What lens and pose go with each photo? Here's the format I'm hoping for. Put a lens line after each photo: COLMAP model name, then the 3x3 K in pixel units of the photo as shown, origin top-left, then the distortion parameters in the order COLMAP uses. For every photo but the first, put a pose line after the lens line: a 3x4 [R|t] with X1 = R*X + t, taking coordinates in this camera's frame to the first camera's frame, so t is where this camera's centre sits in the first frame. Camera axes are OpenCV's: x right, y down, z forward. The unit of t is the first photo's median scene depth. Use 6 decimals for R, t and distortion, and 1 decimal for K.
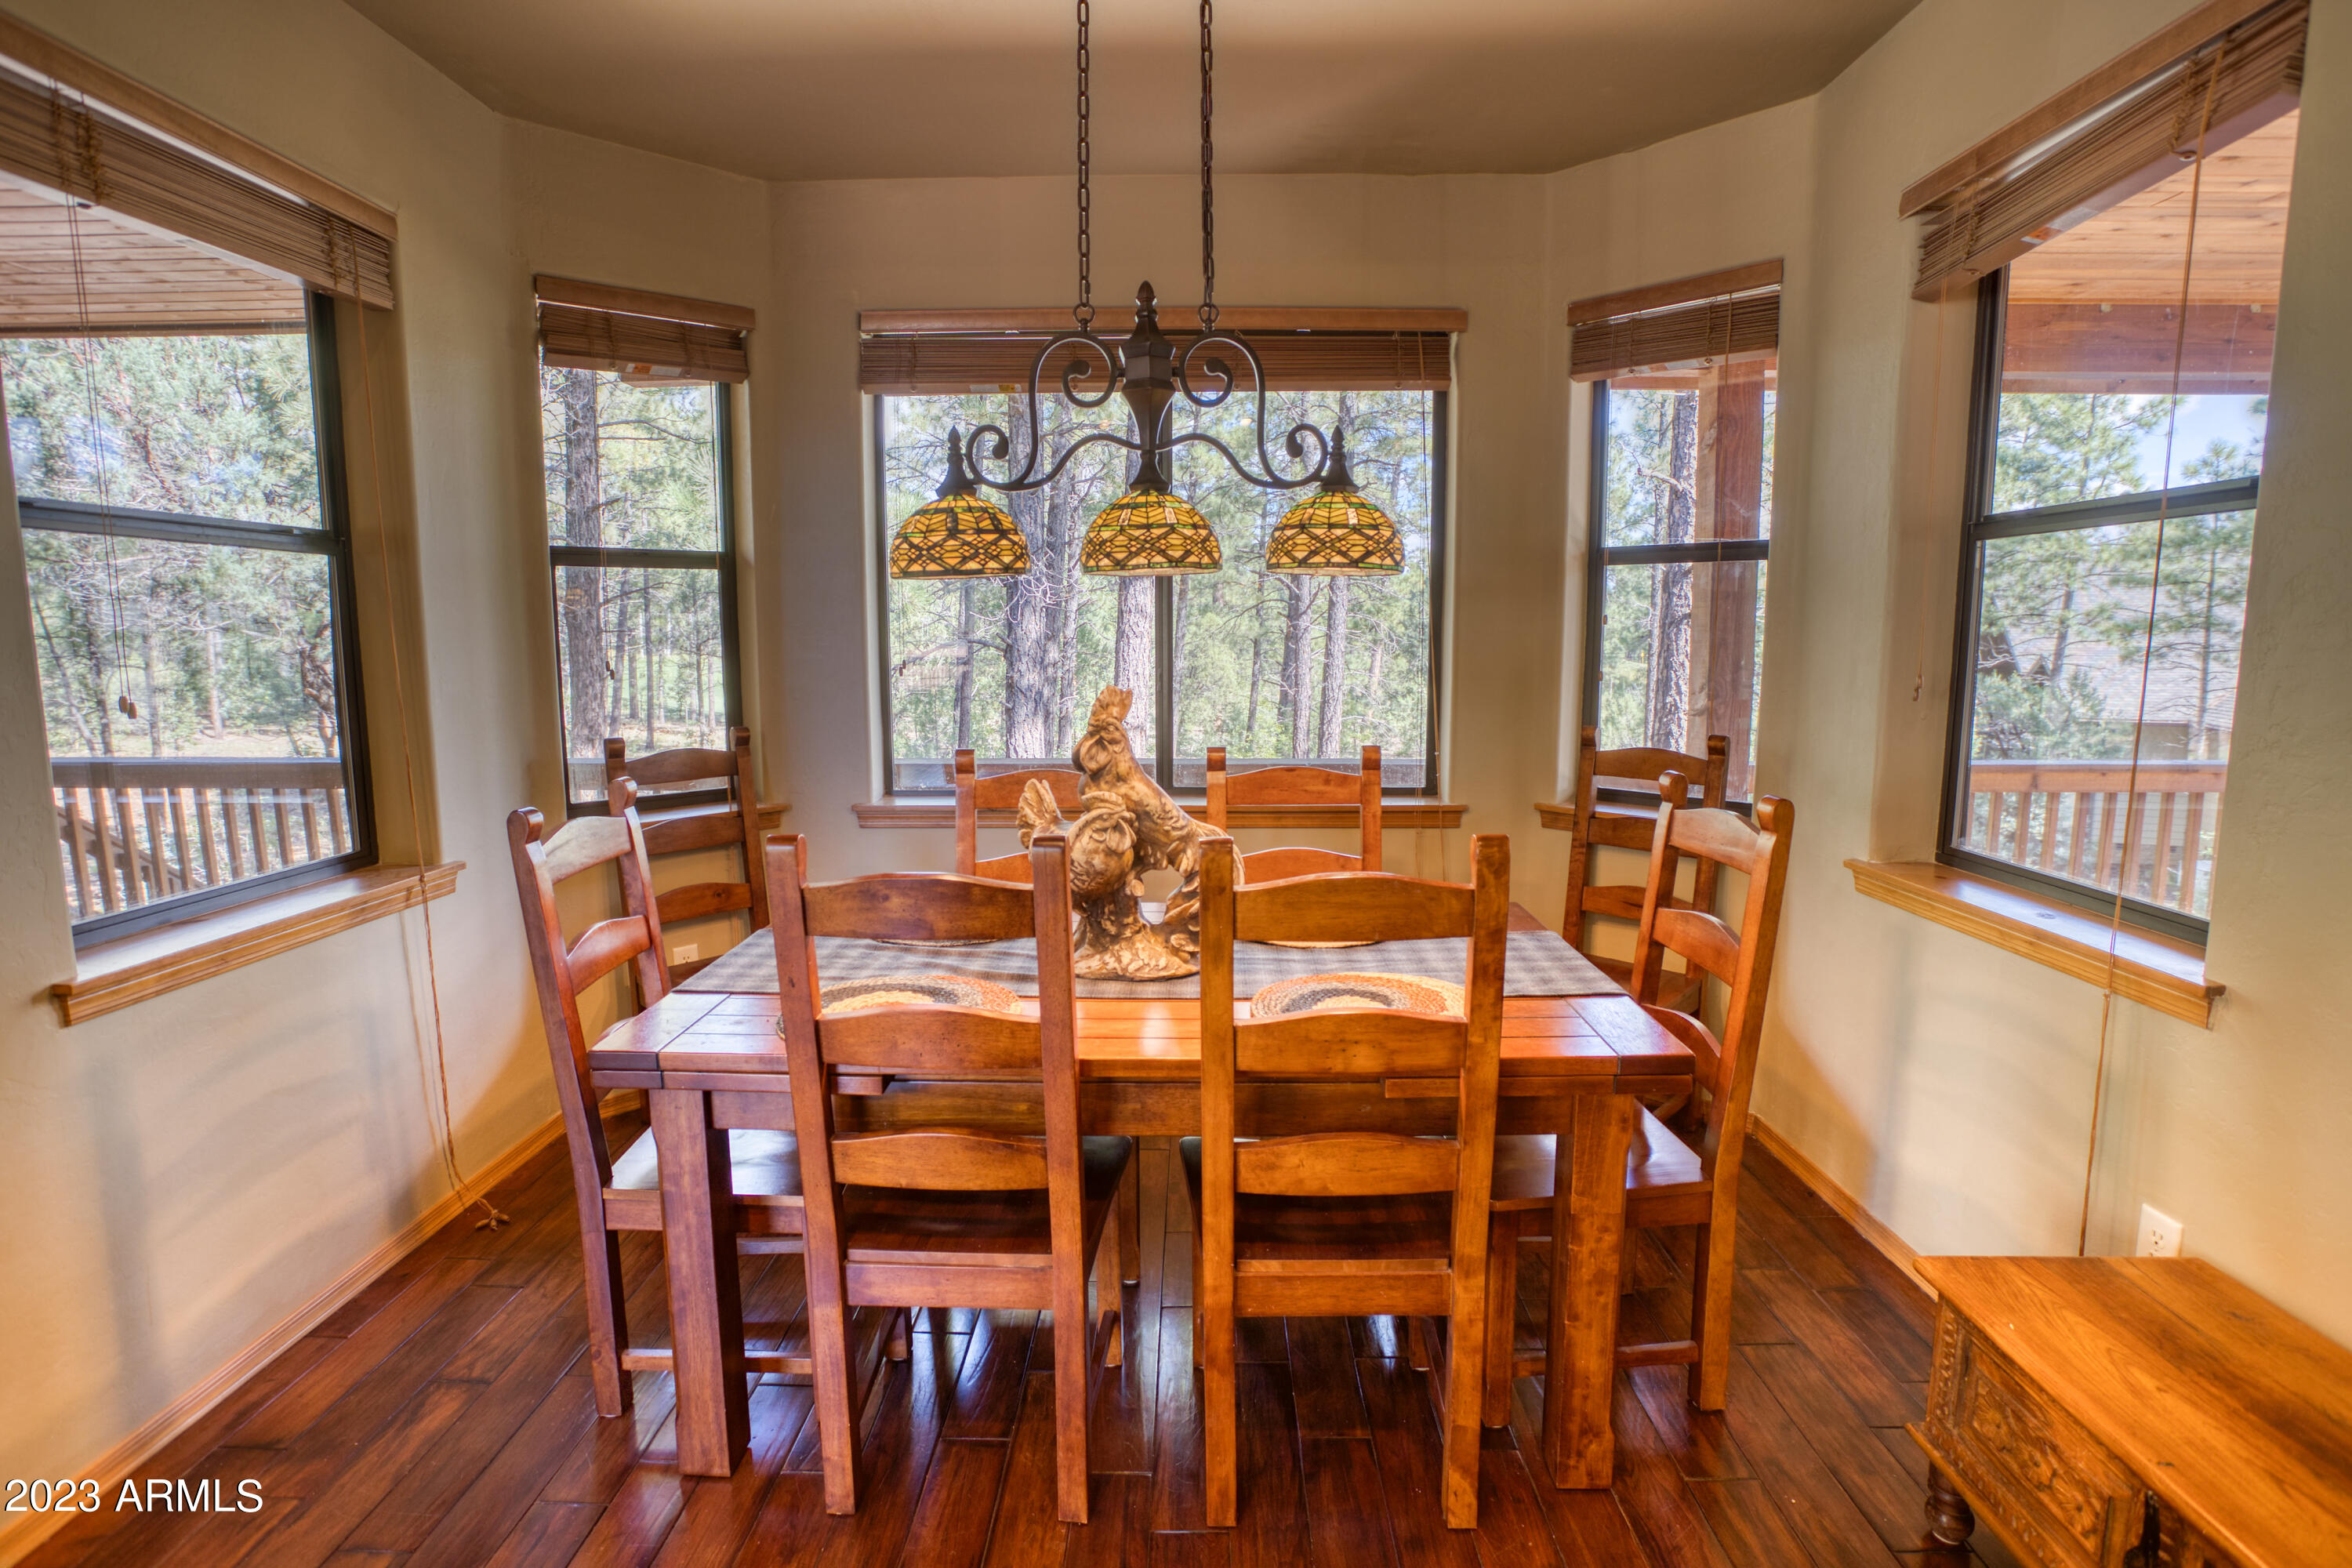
lens RADIAL K [[1145.7, 0, 1178.9], [0, 1145.7, 767.5], [0, 0, 1]] dist [-0.028761, 0.001060]
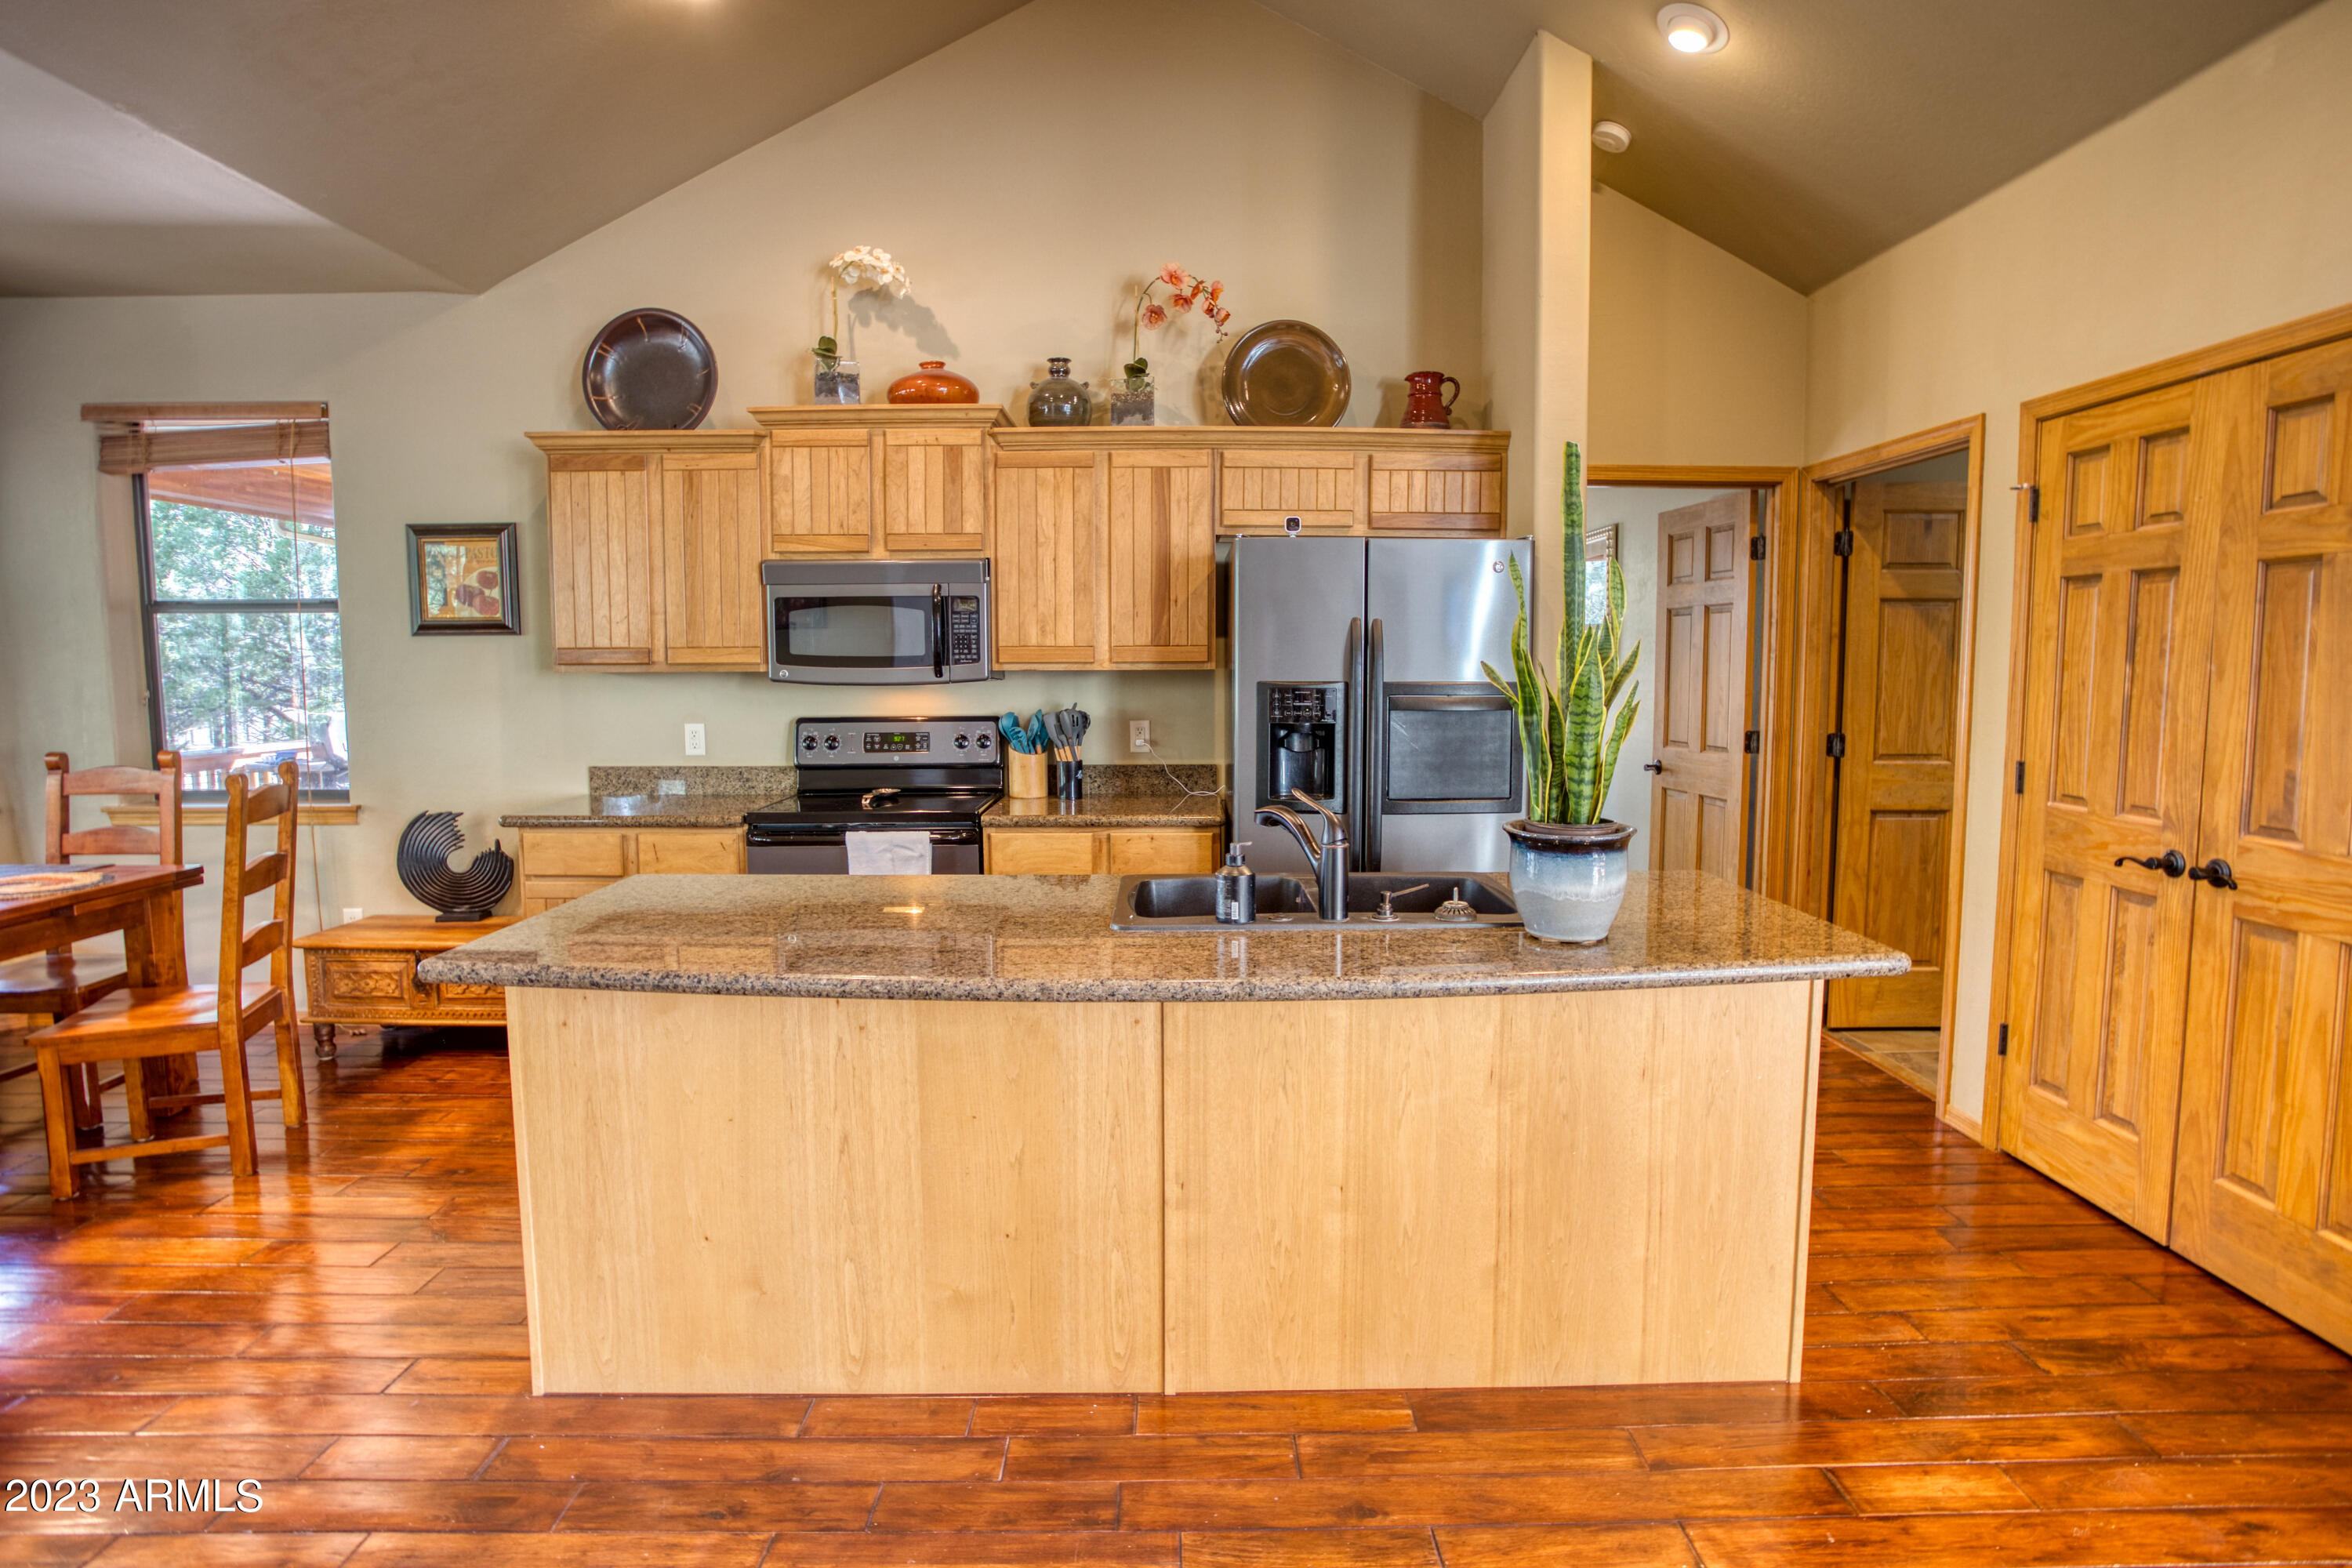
lens RADIAL K [[1256.9, 0, 1169.7], [0, 1256.9, 764.7], [0, 0, 1]] dist [-0.059458, 0.030218]
pose [[-0.017618, -0.090946, 0.995700, -1.172988], [0.123443, 0.988038, 0.092430, 0.047732], [-0.992195, 0.124541, -0.006180, -0.506111]]
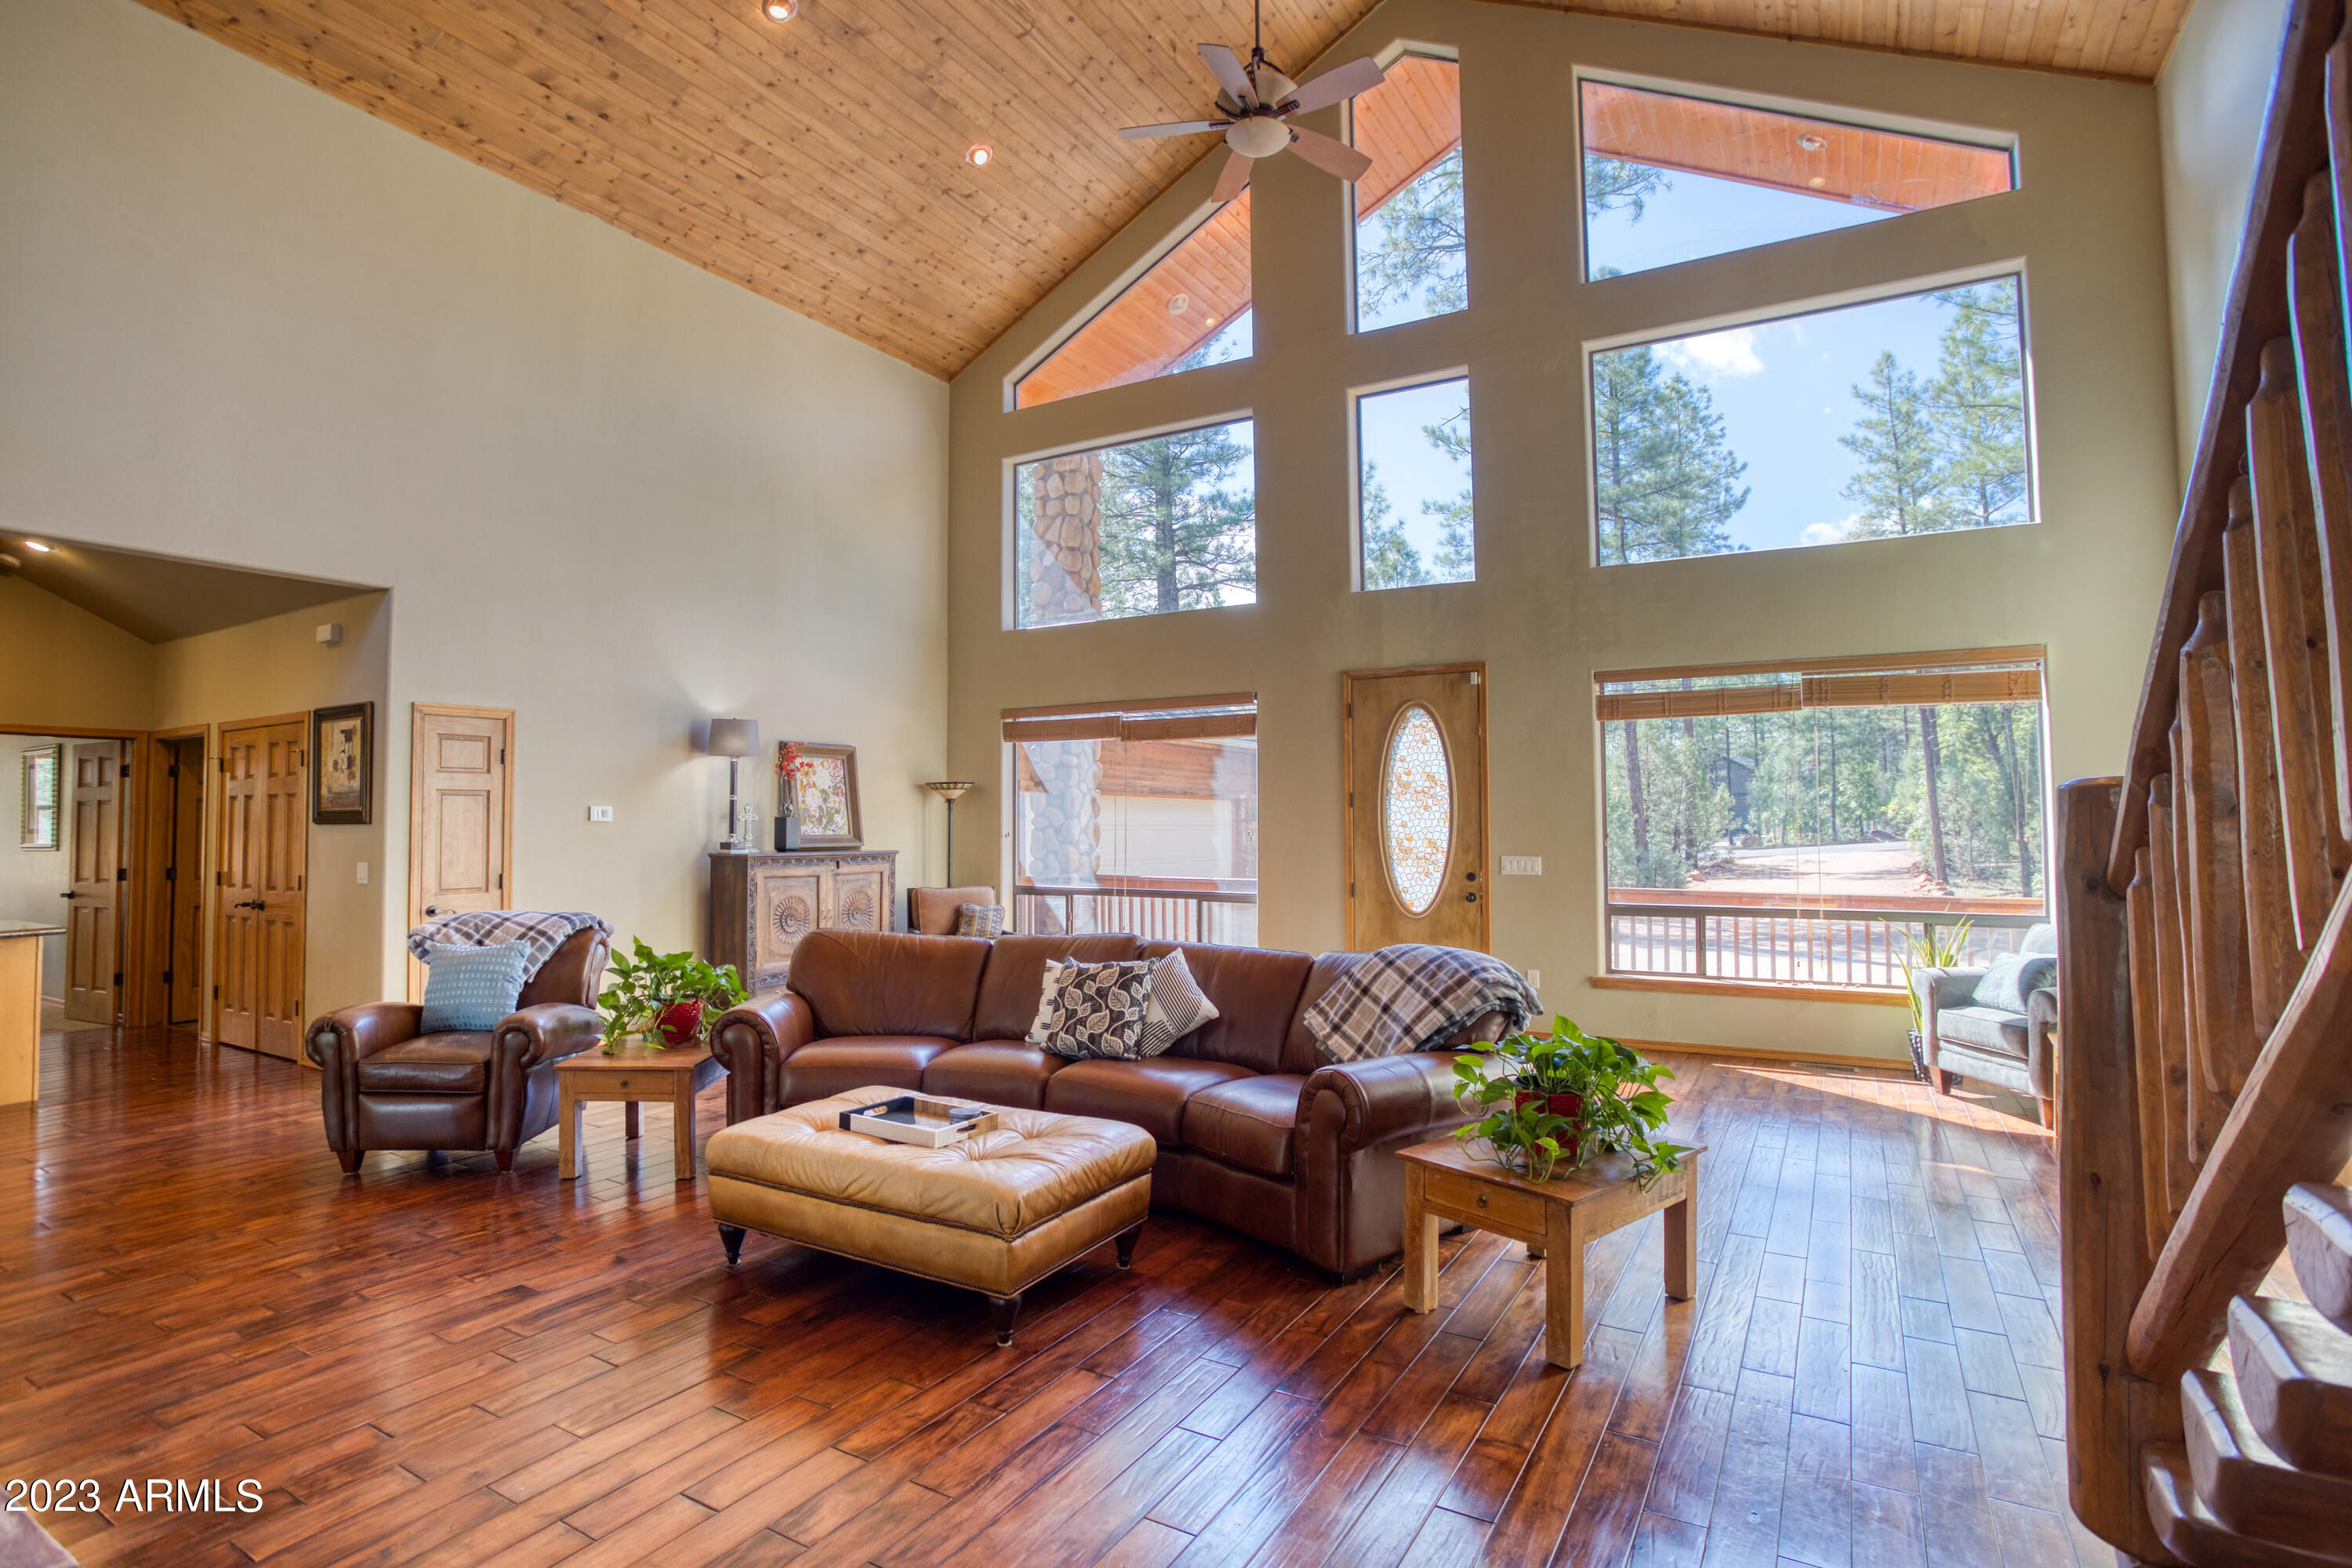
lens RADIAL K [[1145.7, 0, 1178.9], [0, 1145.7, 767.5], [0, 0, 1]] dist [-0.028761, 0.001060]
pose [[-0.866413, 0.027223, 0.498585, -3.396446], [0.063745, 0.996373, 0.056370, 0.010450], [-0.495242, 0.080622, -0.865006, -0.186926]]
